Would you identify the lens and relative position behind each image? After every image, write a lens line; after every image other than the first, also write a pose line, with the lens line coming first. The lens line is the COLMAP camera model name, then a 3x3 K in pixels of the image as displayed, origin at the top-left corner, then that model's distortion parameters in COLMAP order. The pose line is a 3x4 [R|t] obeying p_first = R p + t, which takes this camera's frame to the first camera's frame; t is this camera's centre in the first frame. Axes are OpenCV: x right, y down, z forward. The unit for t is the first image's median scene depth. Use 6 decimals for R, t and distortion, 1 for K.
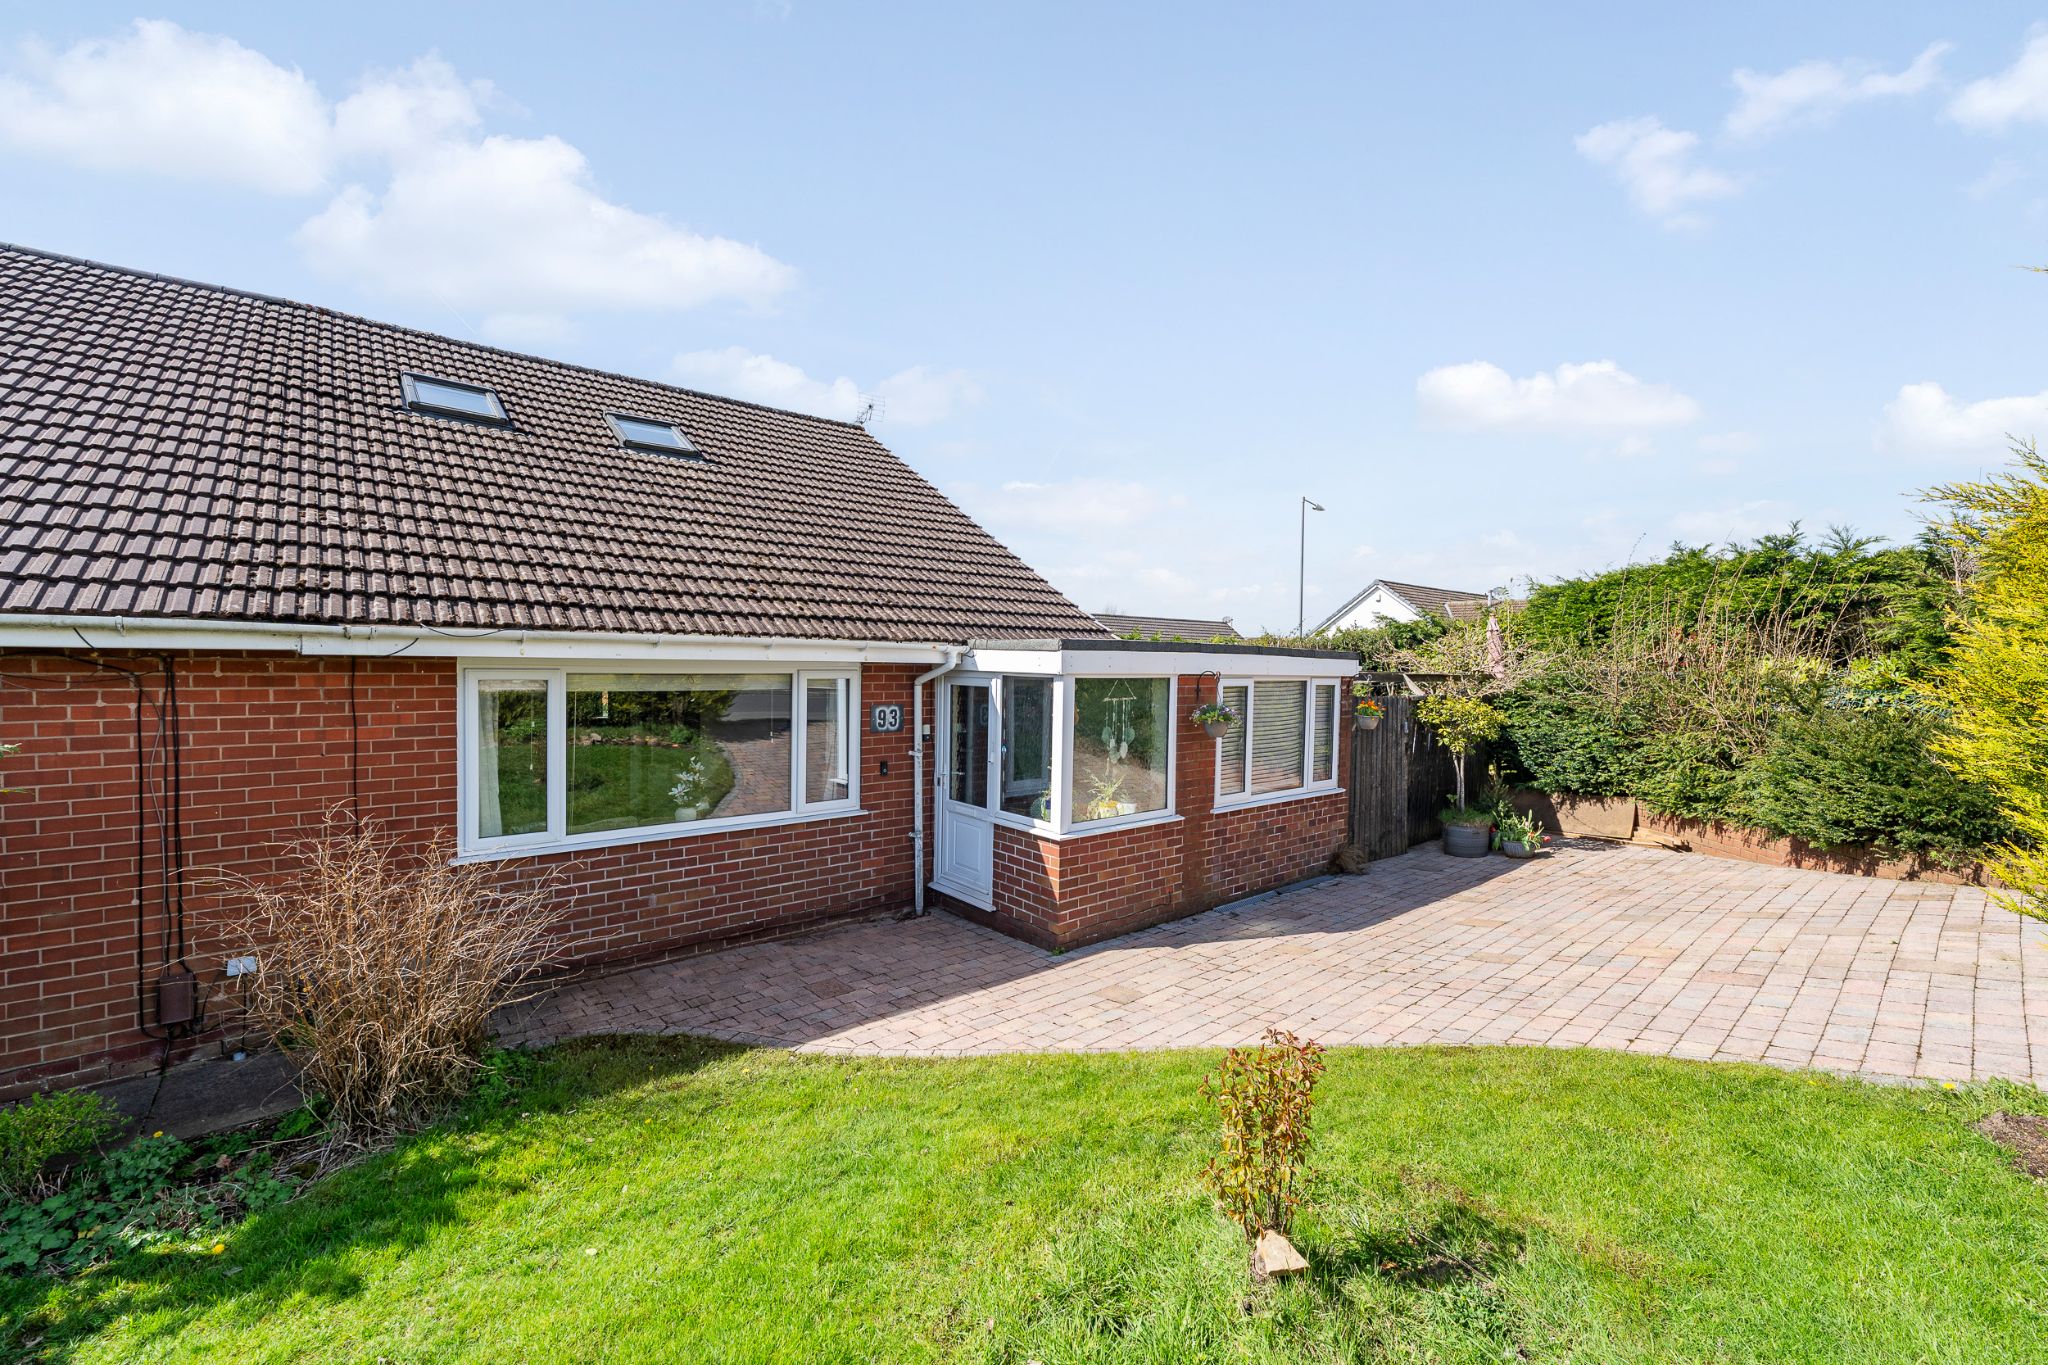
lens RADIAL K [[824.6, 0, 1024.0], [0, 824.6, 682.5], [0, 0, 1]] dist [-0.001934, -0.000065]
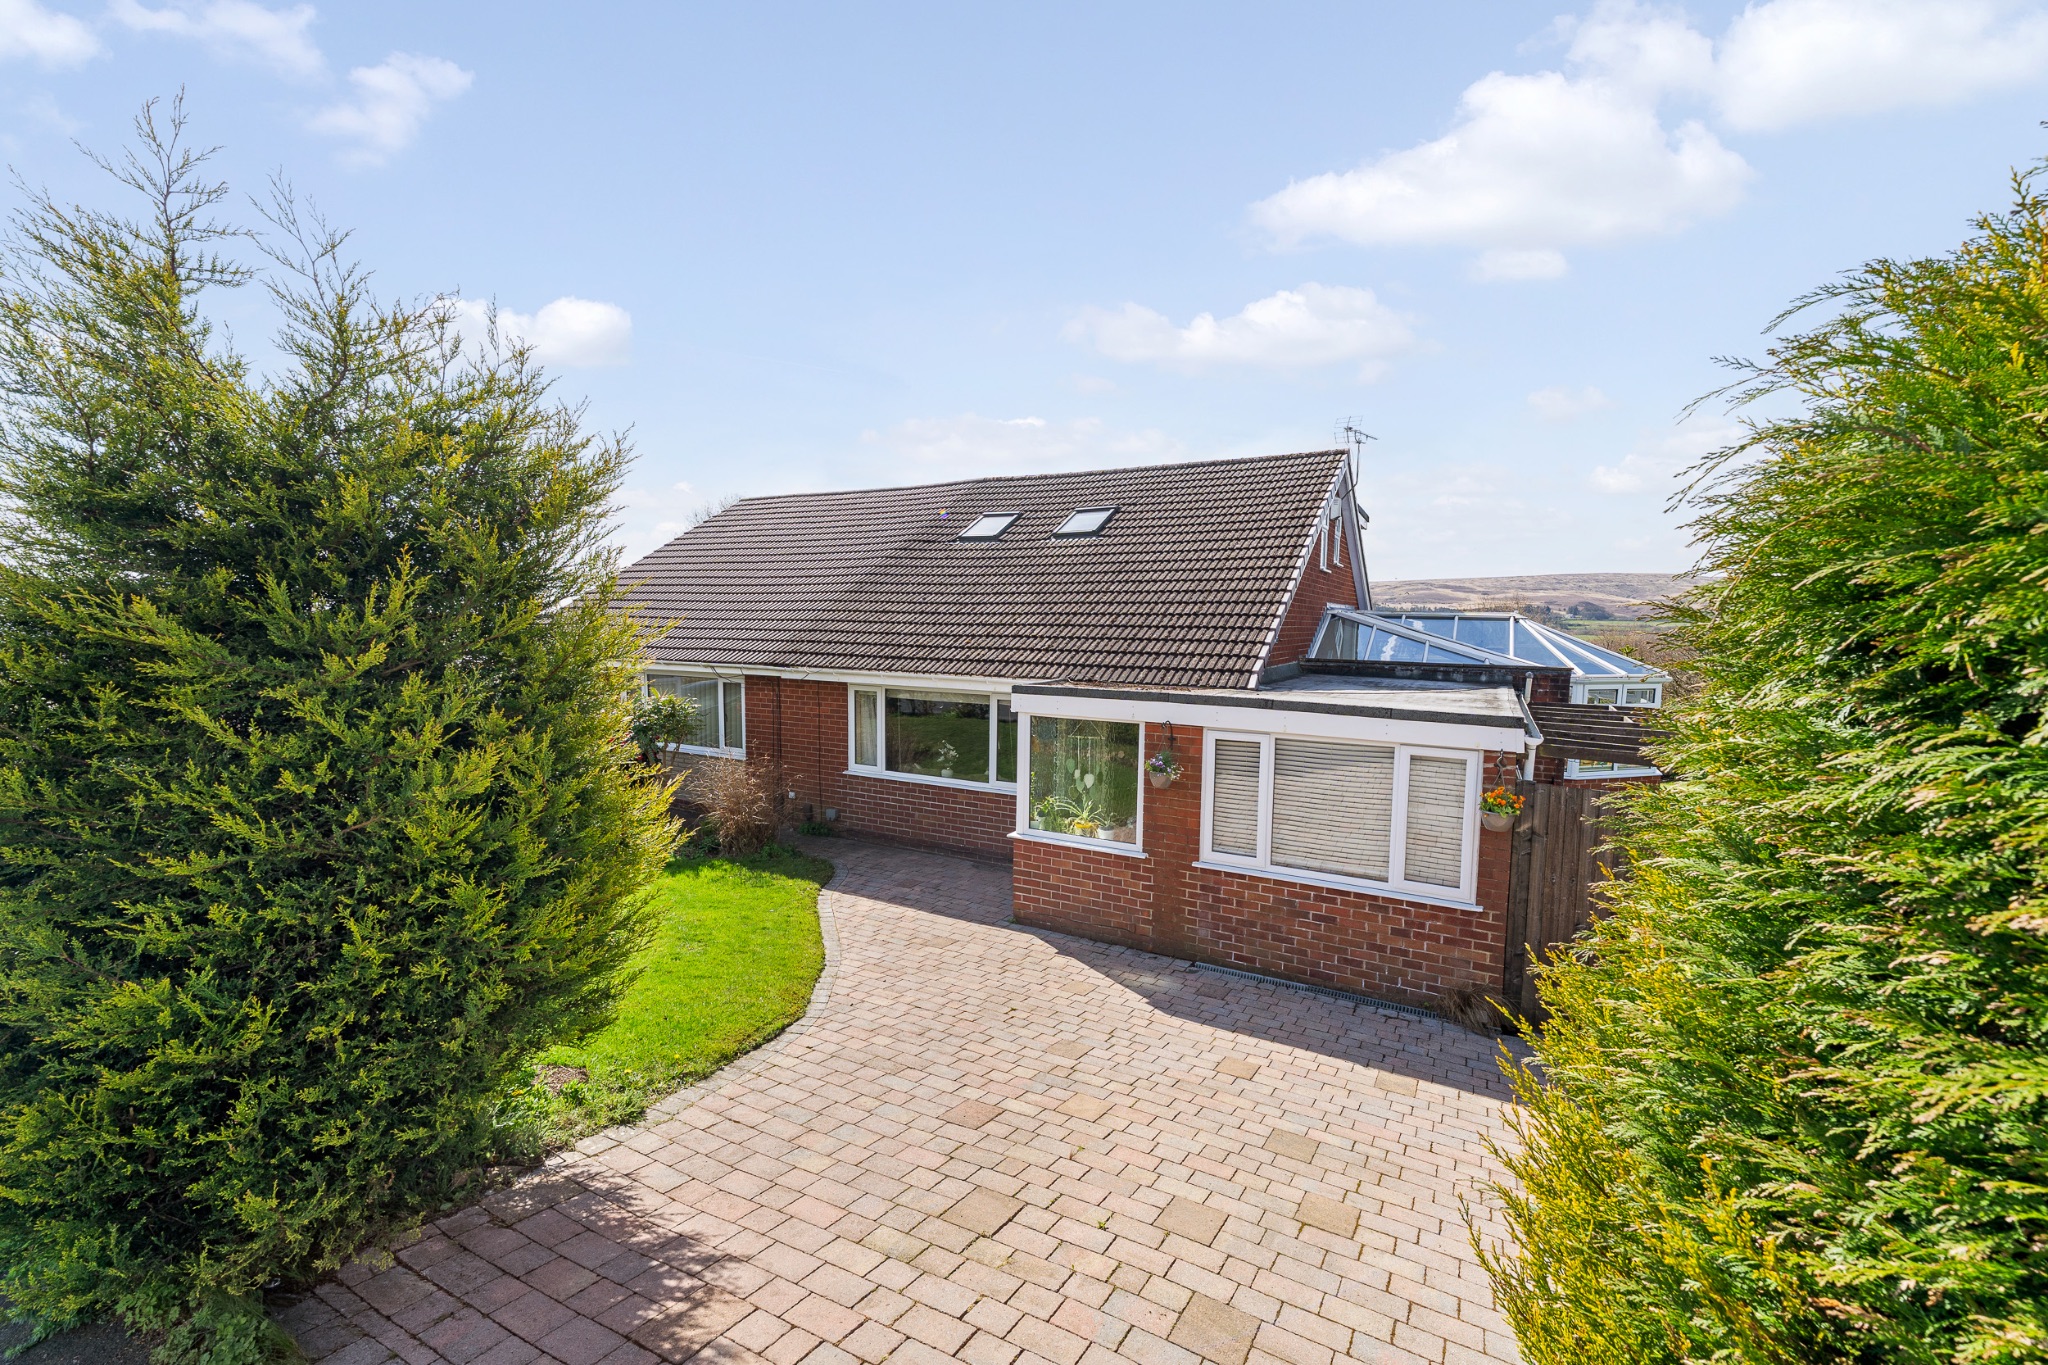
lens RADIAL K [[824.6, 0, 1024.0], [0, 824.6, 682.5], [0, 0, 1]] dist [-0.001934, -0.000065]
pose [[0.350643, 0.054461, -0.934924, 1.189249], [-0.026465, 0.998485, 0.048238, -0.114242], [0.936135, 0.007829, 0.351553, 0.512081]]
